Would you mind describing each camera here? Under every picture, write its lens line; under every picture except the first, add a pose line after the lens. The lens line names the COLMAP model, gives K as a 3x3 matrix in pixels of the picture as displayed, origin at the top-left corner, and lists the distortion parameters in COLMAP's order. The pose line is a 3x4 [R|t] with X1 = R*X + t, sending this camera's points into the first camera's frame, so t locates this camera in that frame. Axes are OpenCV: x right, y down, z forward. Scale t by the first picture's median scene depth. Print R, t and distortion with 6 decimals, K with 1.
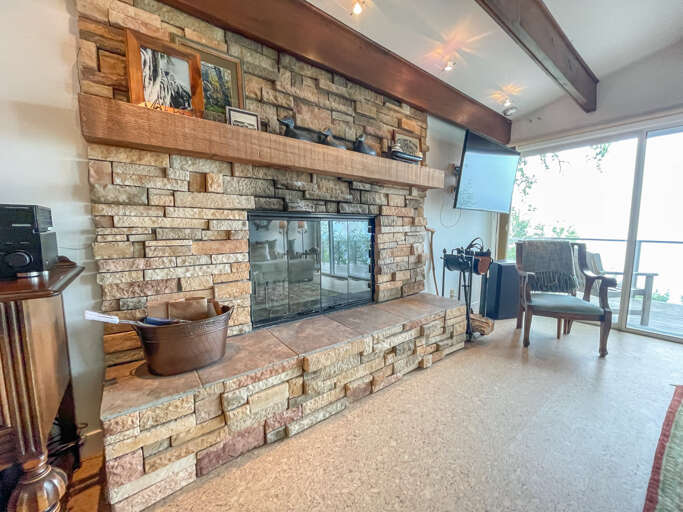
lens RADIAL K [[276.2, 0, 341.5], [0, 276.2, 256.0], [0, 0, 1]] dist [-0.004231, -0.000109]
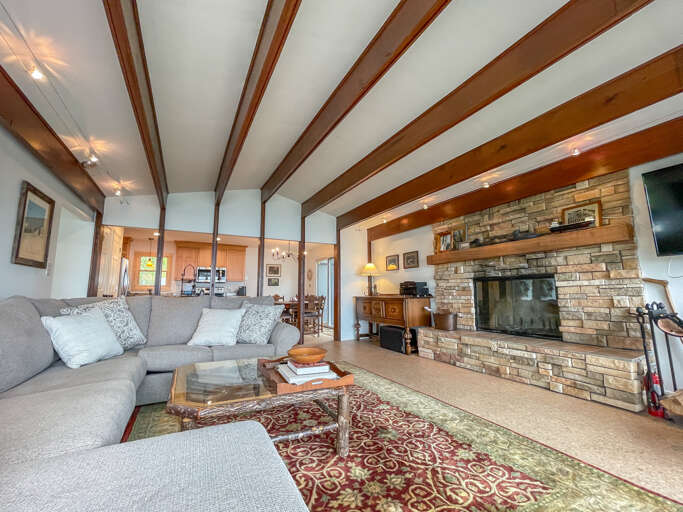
lens RADIAL K [[276.2, 0, 341.5], [0, 276.2, 256.0], [0, 0, 1]] dist [-0.004231, -0.000109]
pose [[-0.162669, -0.136521, -0.977190, 2.076284], [-0.100225, 0.987545, -0.121284, 0.047693], [0.981577, 0.078209, -0.174326, 0.247557]]
